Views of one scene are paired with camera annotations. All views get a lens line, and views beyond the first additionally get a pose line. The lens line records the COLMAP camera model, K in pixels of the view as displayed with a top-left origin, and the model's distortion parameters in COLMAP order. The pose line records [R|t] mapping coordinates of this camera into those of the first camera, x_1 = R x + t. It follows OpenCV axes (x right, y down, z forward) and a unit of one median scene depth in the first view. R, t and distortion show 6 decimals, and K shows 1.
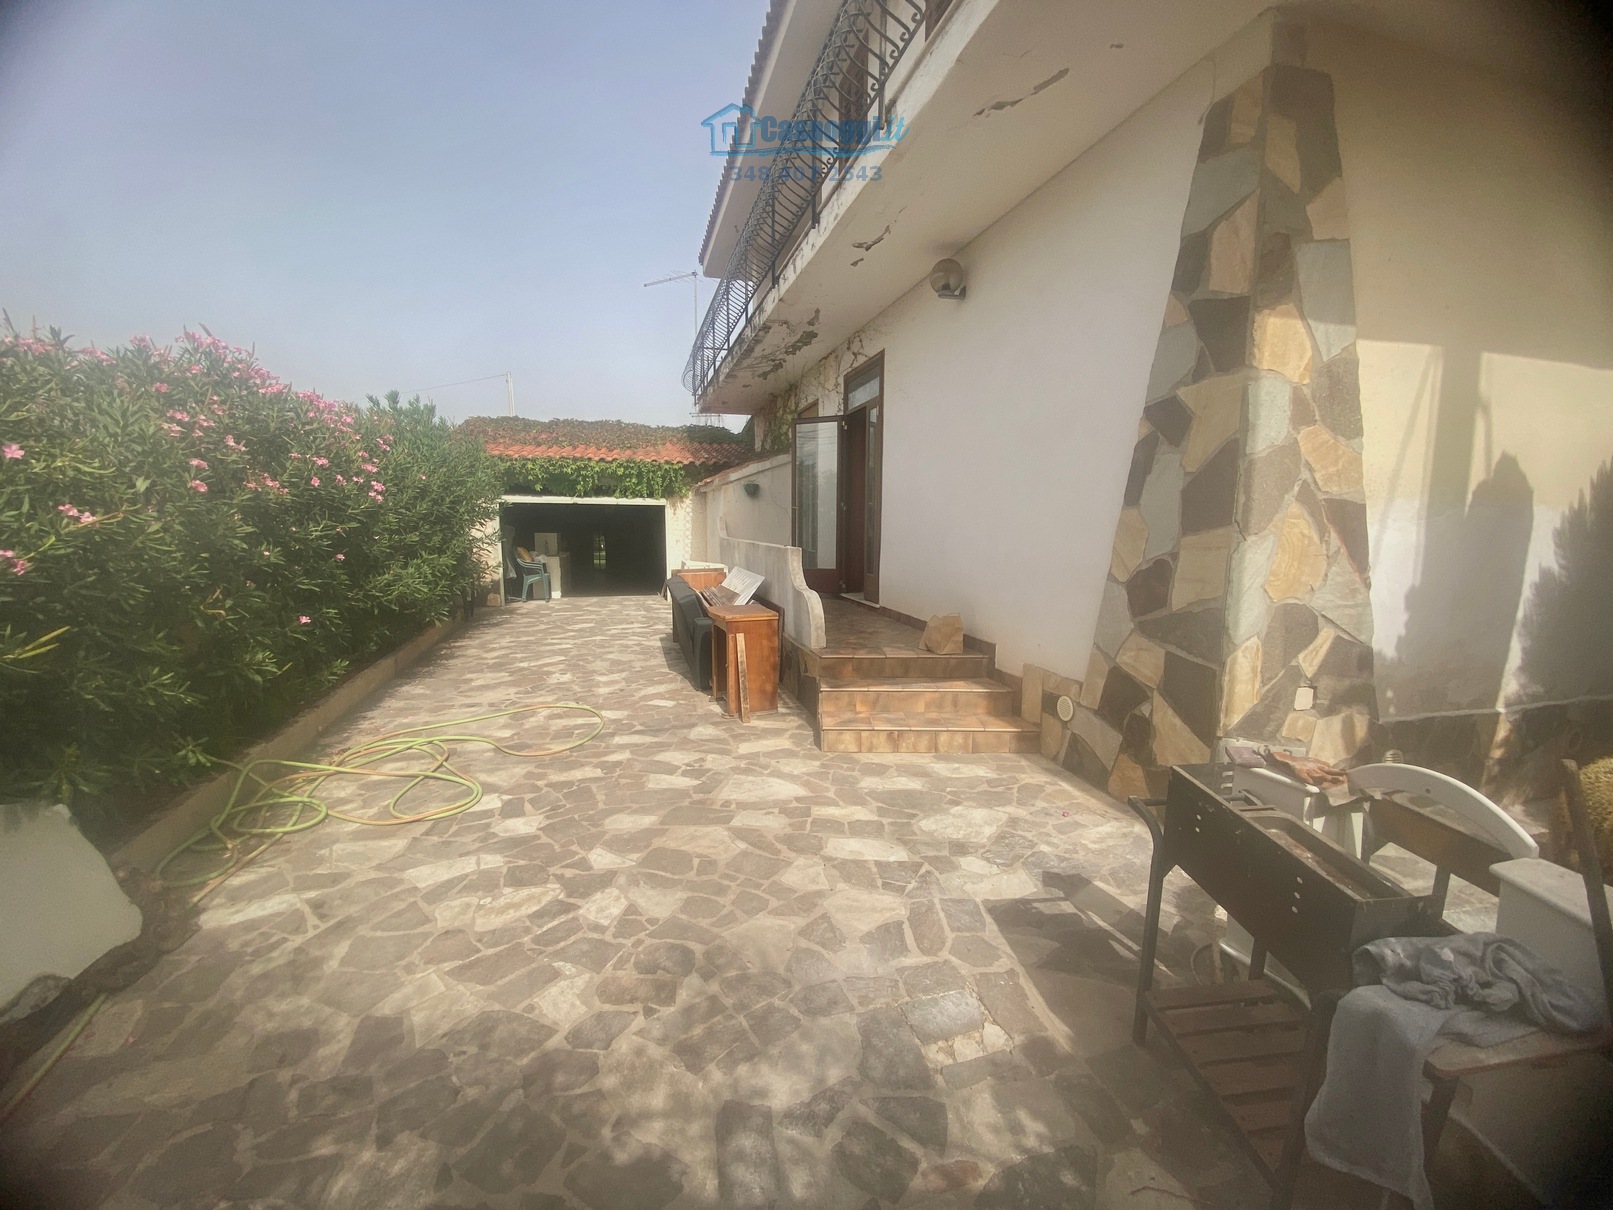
lens RADIAL K [[648.9, 0, 802.4], [0, 648.9, 610.6], [0, 0, 1]] dist [0.018527, -0.020682]
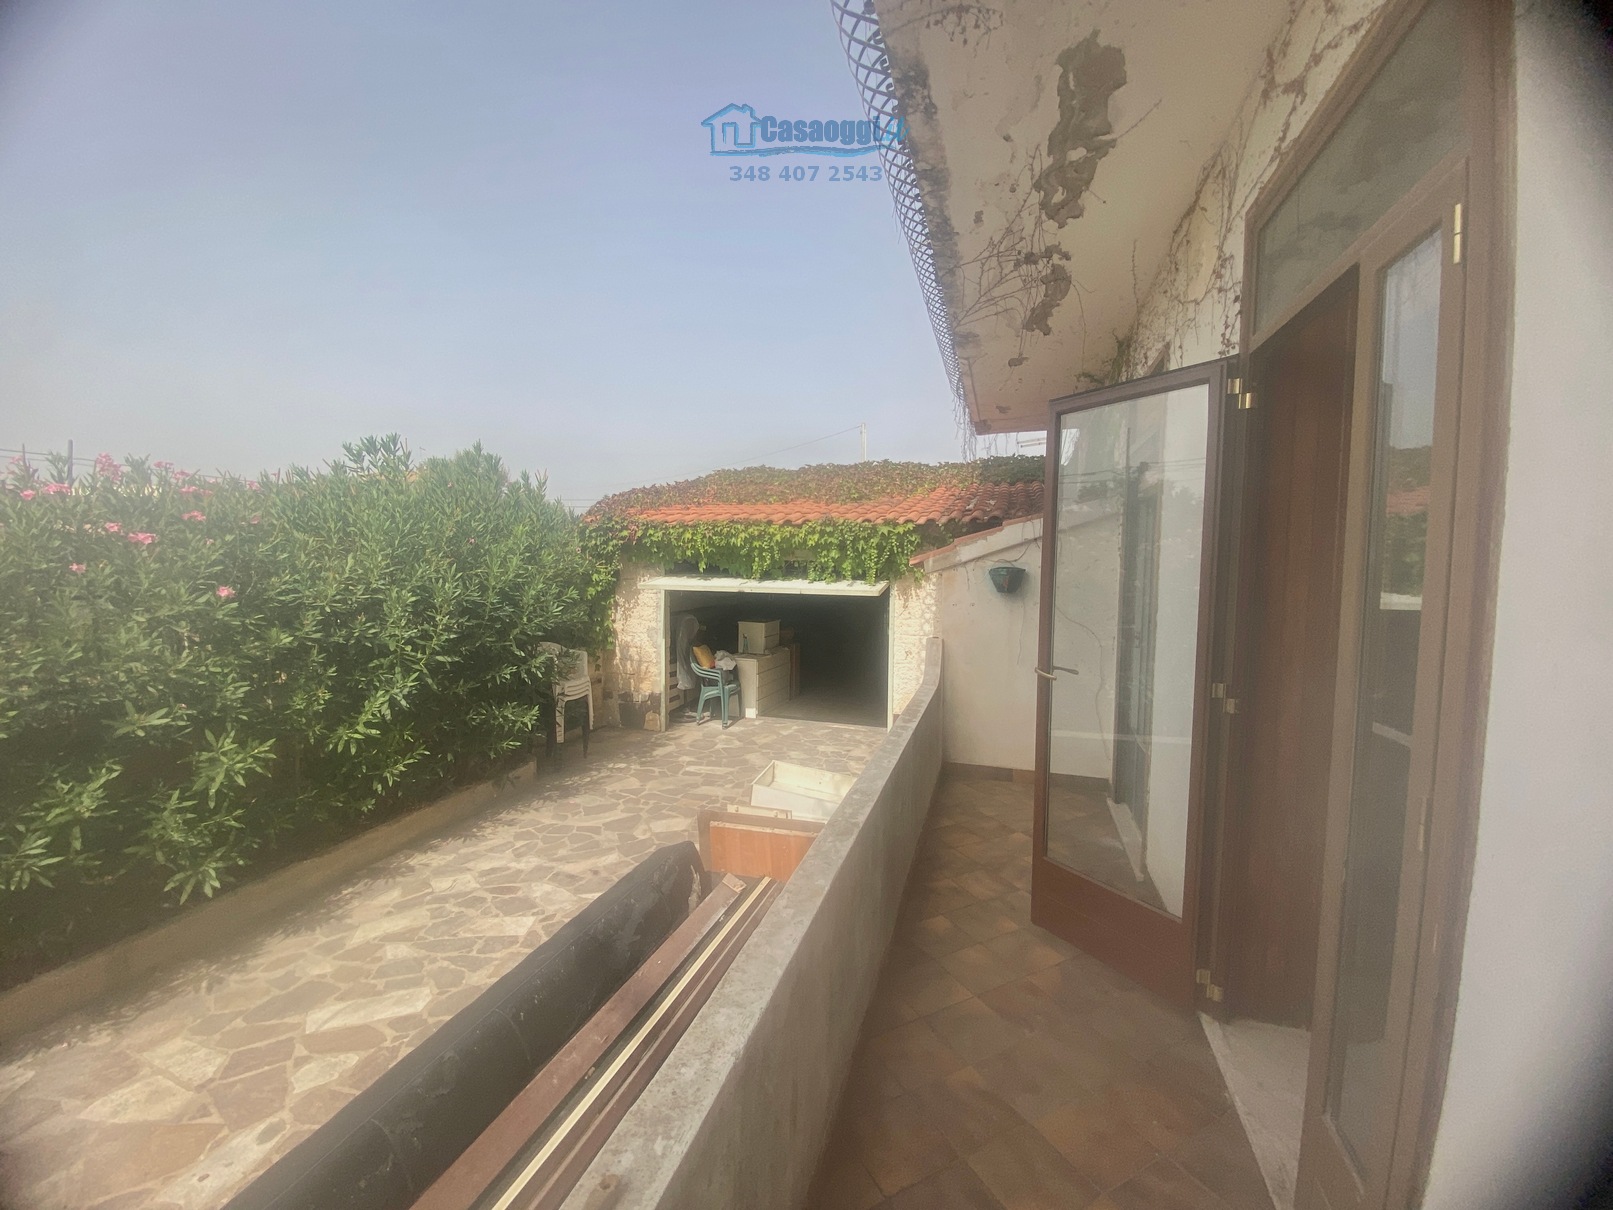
lens RADIAL K [[648.9, 0, 802.4], [0, 648.9, 610.6], [0, 0, 1]] dist [0.018527, -0.020682]
pose [[0.840694, 0.041054, -0.539952, 0.042834], [-0.075965, 0.996203, -0.042533, -0.119312], [0.536155, 0.076775, 0.840621, 0.479599]]
